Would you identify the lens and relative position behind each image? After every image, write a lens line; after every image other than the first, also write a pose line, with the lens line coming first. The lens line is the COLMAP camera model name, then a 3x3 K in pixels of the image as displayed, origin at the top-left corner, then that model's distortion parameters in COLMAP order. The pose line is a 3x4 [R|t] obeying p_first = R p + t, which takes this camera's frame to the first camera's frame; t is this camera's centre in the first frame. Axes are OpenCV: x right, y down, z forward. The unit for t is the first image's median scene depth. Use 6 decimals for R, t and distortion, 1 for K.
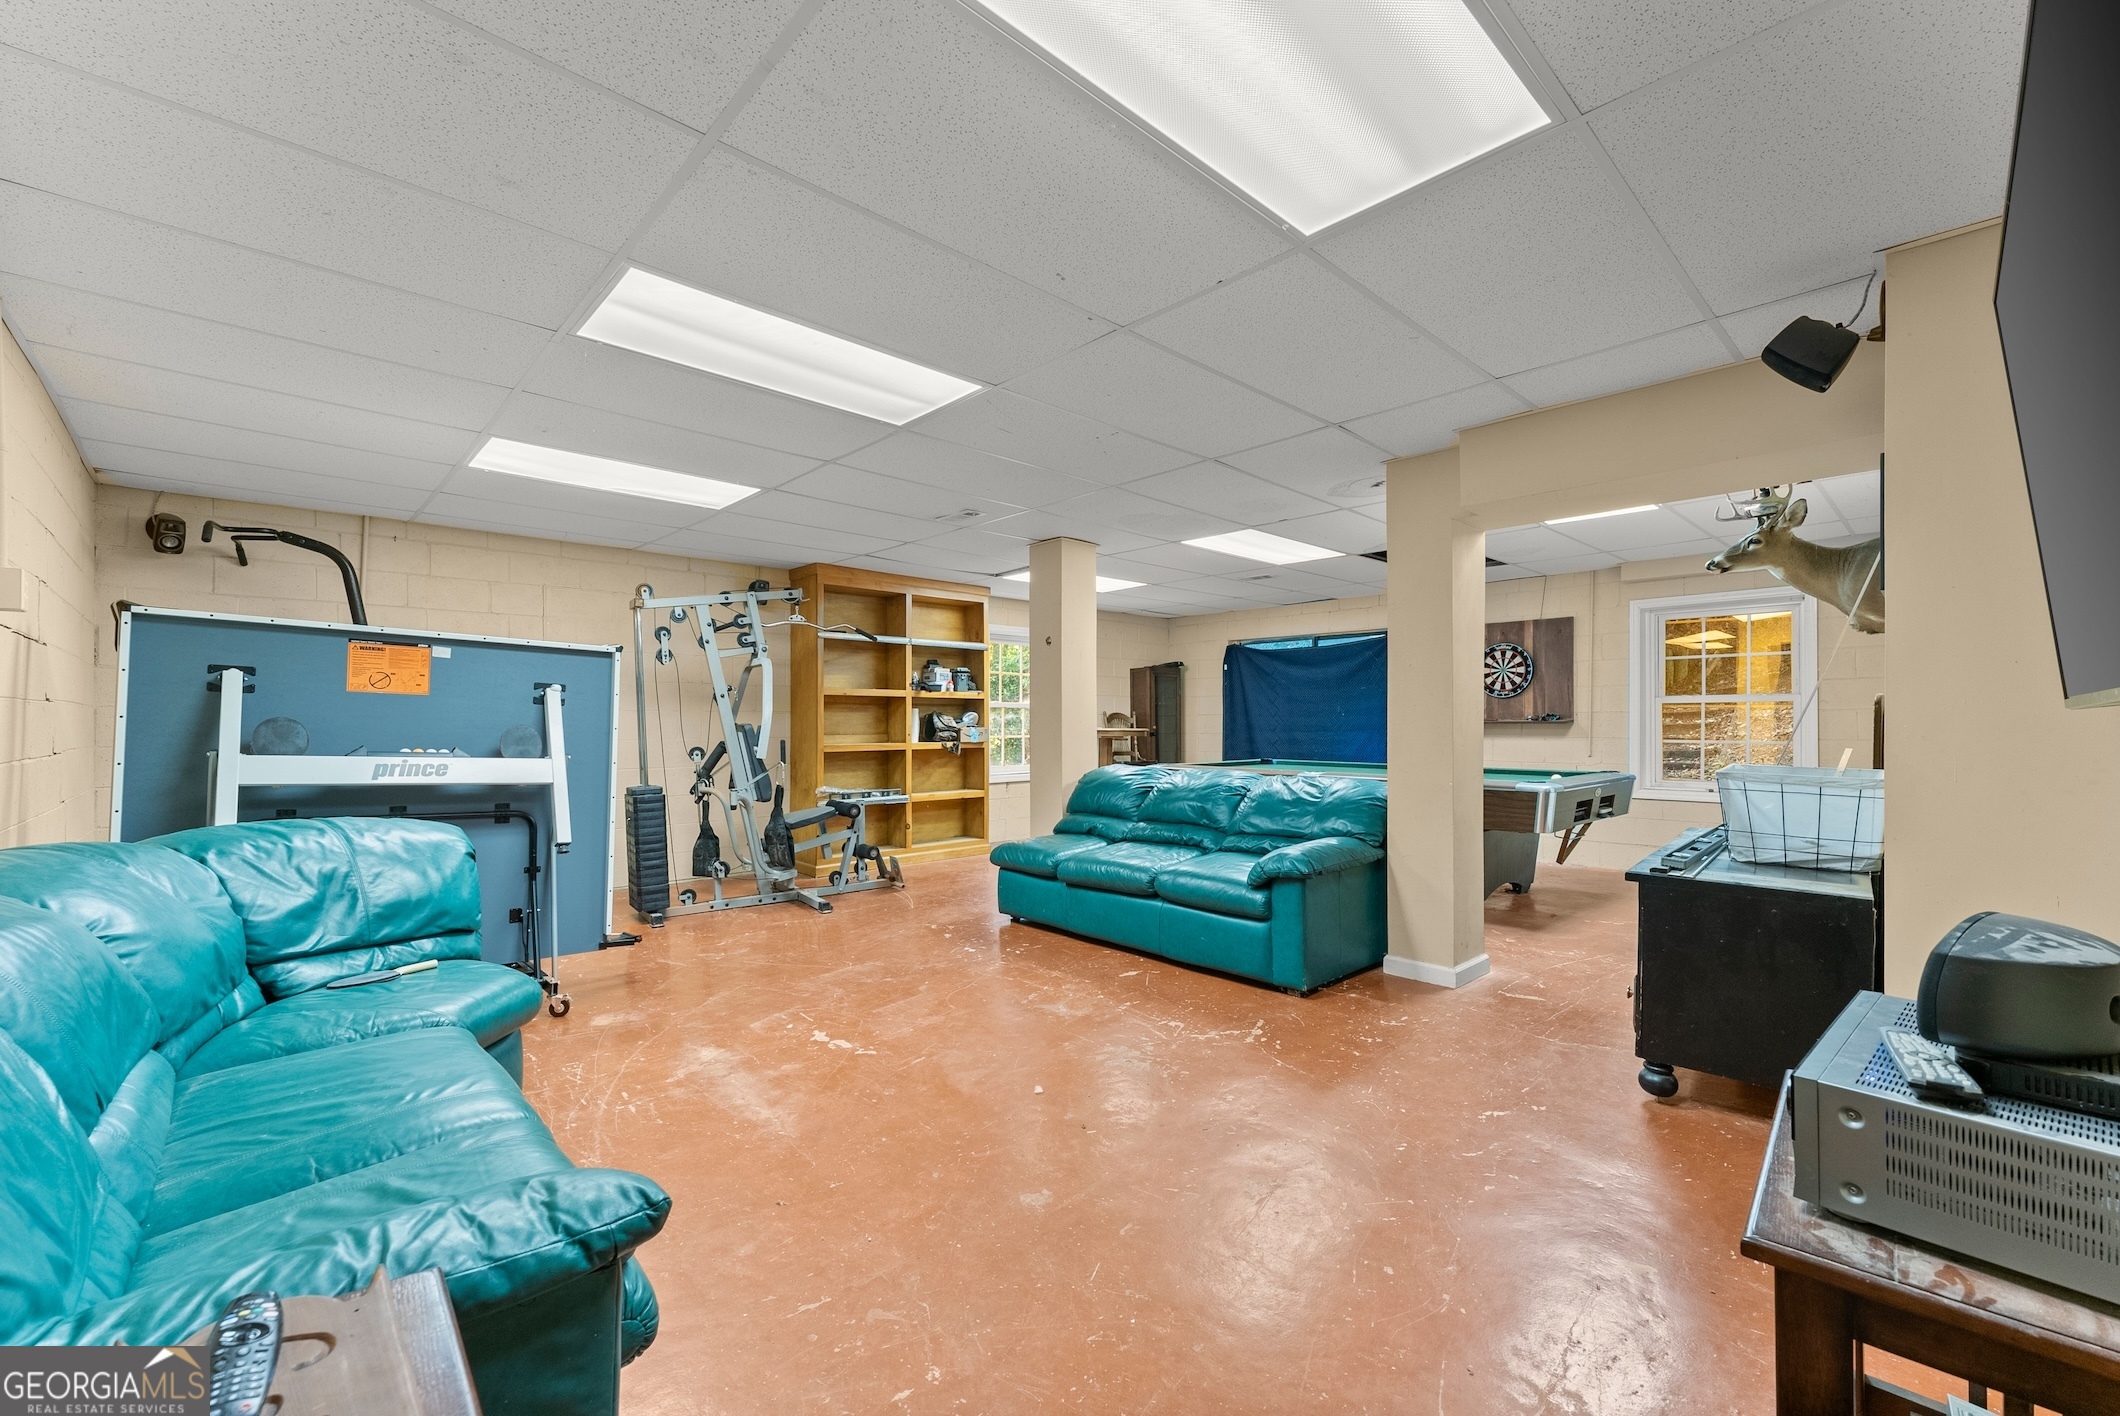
lens RADIAL K [[858.9, 0, 1067.2], [0, 858.9, 710.8], [0, 0, 1]] dist [0.000677, 0.000040]
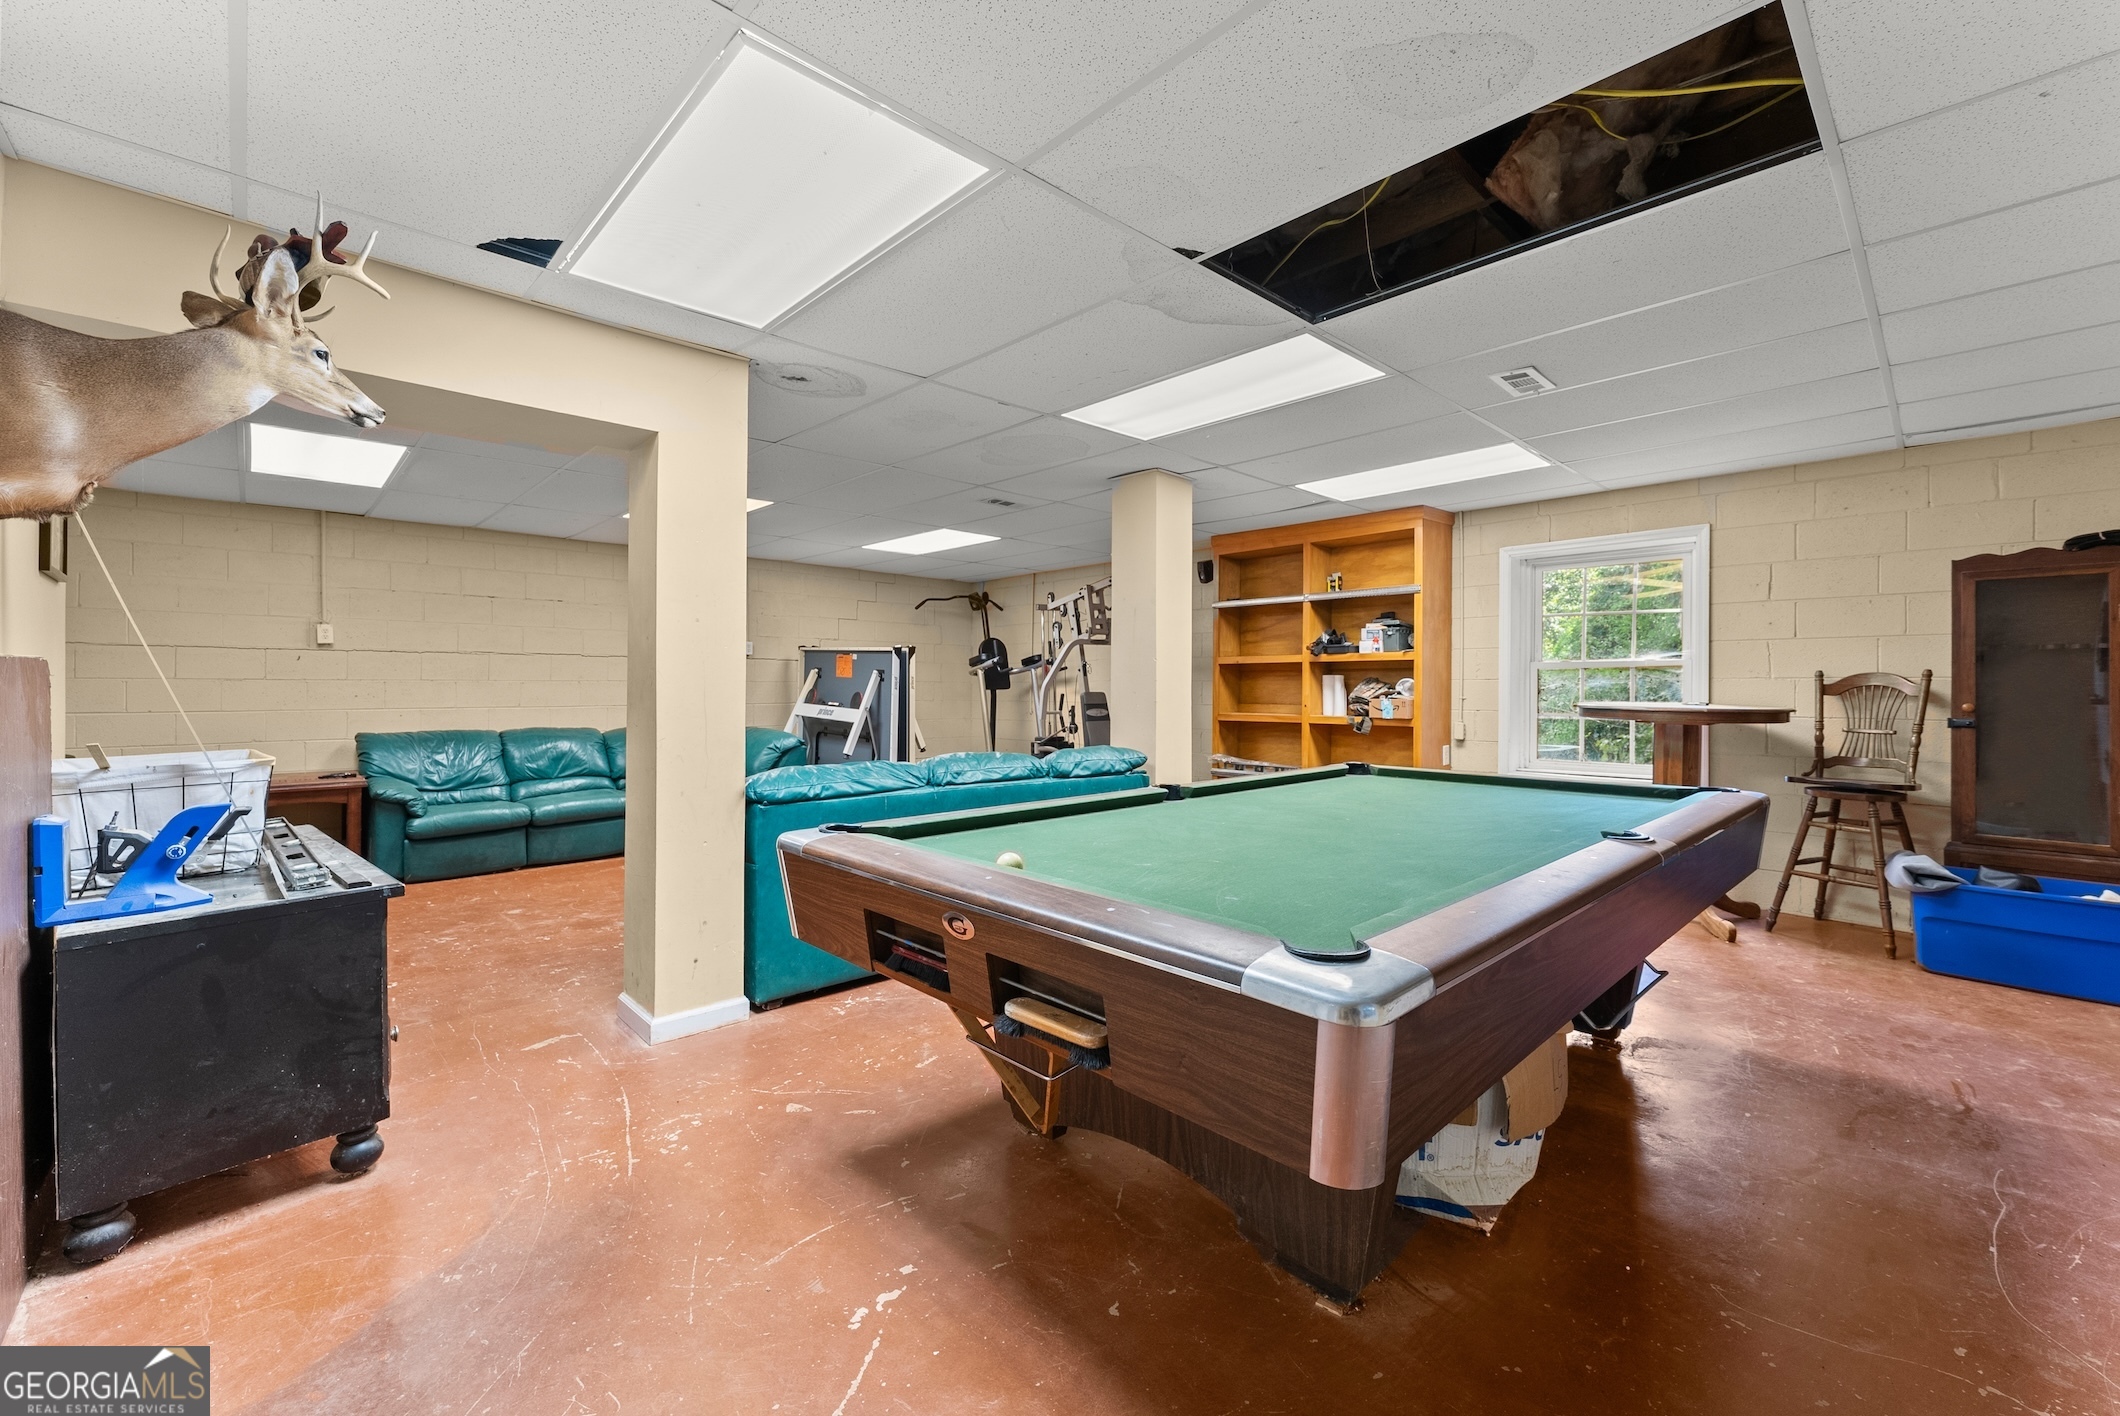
lens RADIAL K [[858.9, 0, 1066.8], [0, 858.9, 692.4], [0, 0, 1]] dist [0.000677, 0.000040]
pose [[0.008848, 0.008563, -0.999924, 0.672739], [0.014052, 0.999864, 0.008687, 0.003771], [0.999862, -0.014128, 0.008727, 0.747499]]
